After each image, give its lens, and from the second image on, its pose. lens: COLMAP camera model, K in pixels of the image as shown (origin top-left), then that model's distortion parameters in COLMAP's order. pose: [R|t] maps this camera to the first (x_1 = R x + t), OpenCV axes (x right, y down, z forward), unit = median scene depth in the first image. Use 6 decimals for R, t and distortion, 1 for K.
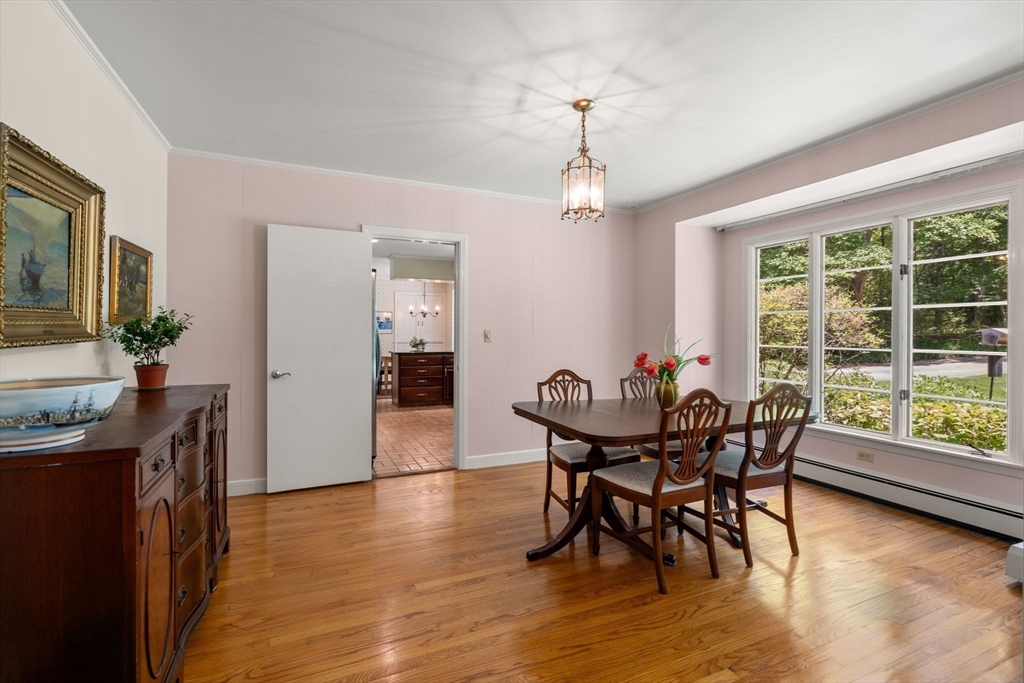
lens RADIAL K [[464.9, 0, 516.1], [0, 464.9, 335.8], [0, 0, 1]] dist [-0.003482, -0.000270]
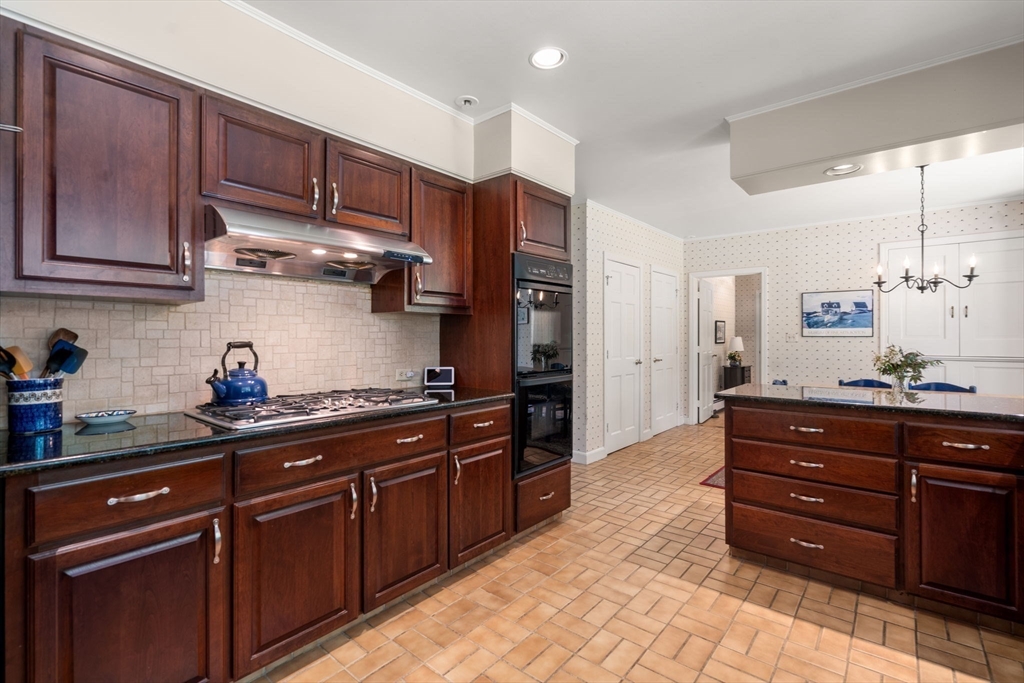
lens RADIAL K [[464.9, 0, 516.1], [0, 464.9, 335.8], [0, 0, 1]] dist [-0.003482, -0.000270]
pose [[0.438148, -0.003741, -0.898895, -0.012424], [-0.002189, 0.999984, -0.005228, -0.002585], [0.898900, 0.004258, 0.438133, 0.491721]]
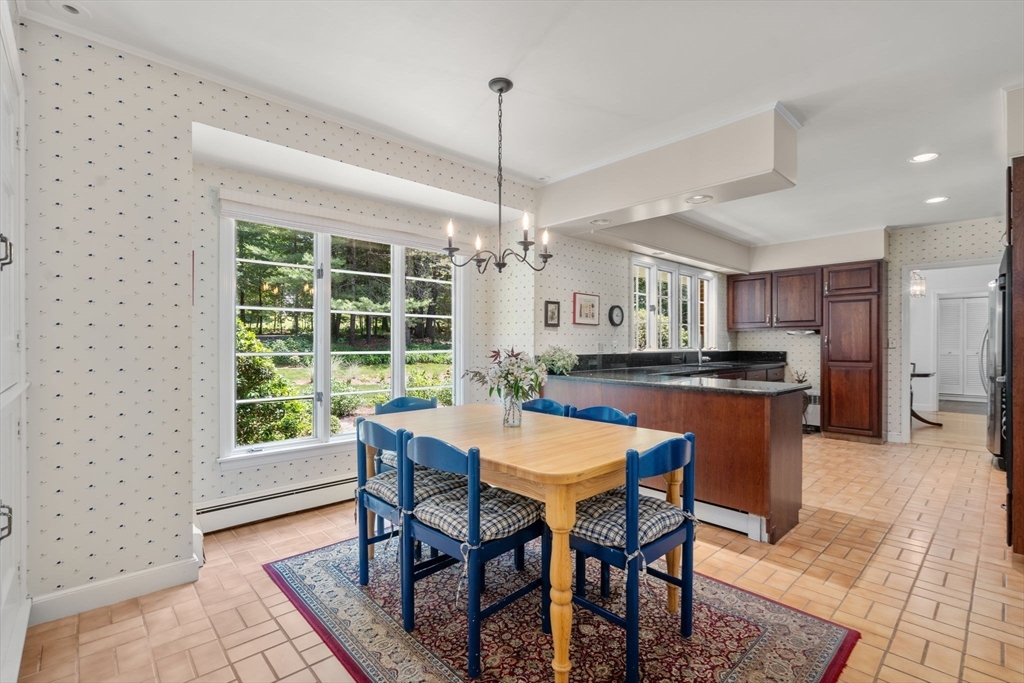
lens RADIAL K [[465.9, 0, 517.7], [0, 465.9, 346.7], [0, 0, 1]] dist [0.000530, 0.000191]
pose [[-0.327086, -0.006177, 0.944974, -0.380104], [0.003736, 0.999962, 0.007829, -0.000036], [-0.944987, 0.006092, -0.327051, 0.935637]]
